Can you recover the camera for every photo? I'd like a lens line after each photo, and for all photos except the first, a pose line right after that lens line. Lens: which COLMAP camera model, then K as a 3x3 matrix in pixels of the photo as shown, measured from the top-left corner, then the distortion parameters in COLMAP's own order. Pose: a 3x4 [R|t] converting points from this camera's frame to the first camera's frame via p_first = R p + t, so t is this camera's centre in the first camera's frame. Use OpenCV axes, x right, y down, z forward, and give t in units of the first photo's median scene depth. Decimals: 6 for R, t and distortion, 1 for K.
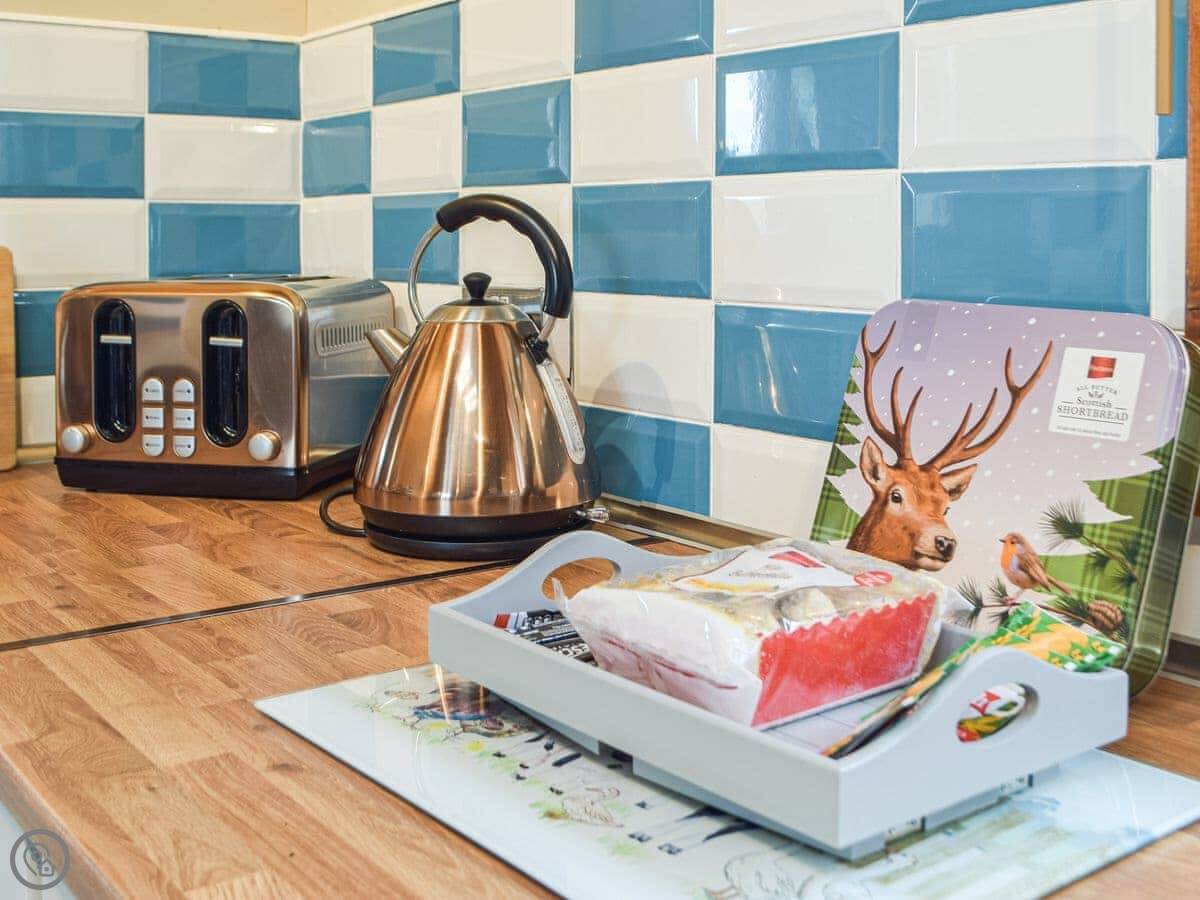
lens RADIAL K [[1399.8, 0, 600.0], [0, 1399.8, 450.0], [0, 0, 1]] dist [-0.178002, 0.001223]
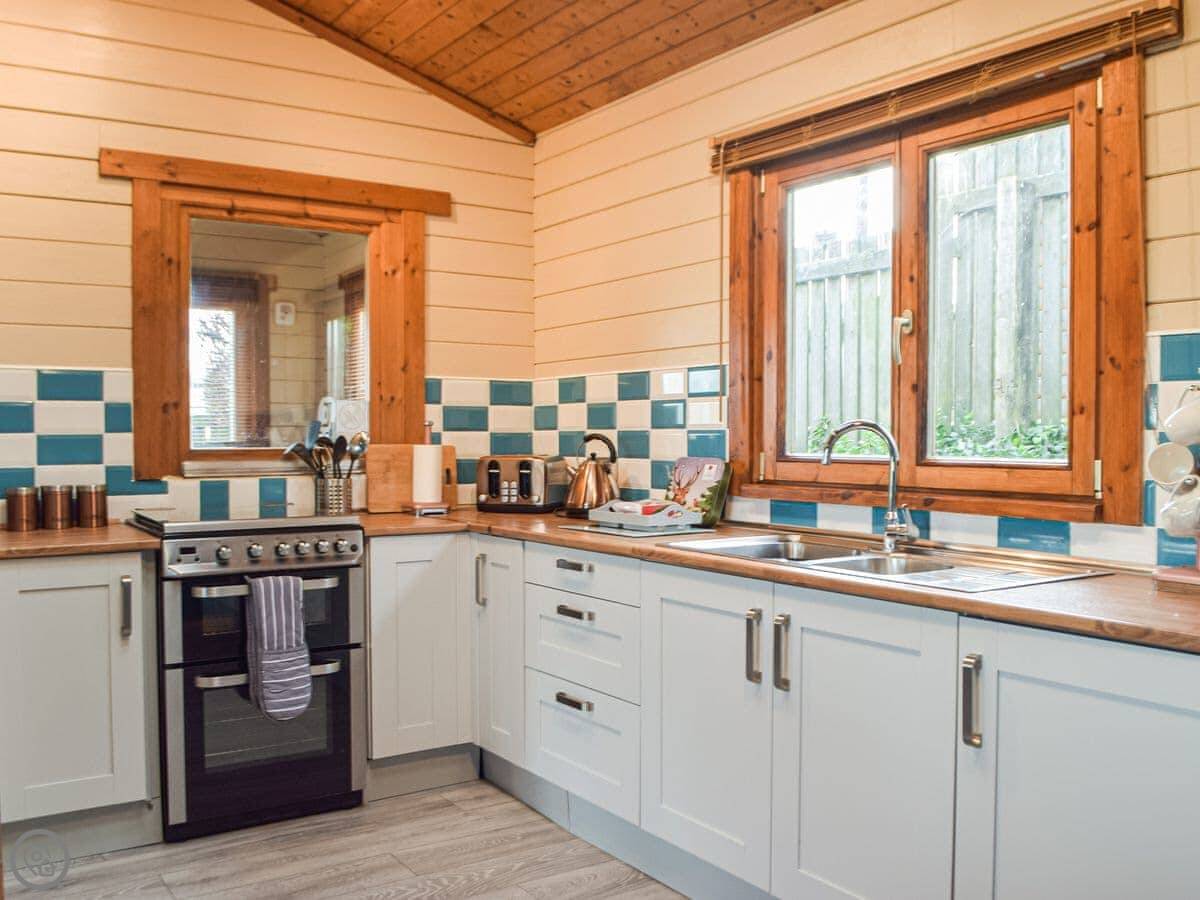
lens RADIAL K [[1098.3, 0, 600.0], [0, 1098.3, 450.0], [0, 0, 1]] dist [-0.059625, -0.000584]
pose [[0.998661, -0.011211, -0.050511, 0.085922], [0.004394, 0.991093, -0.133102, 0.264798], [0.051554, 0.132702, 0.989814, -1.981598]]
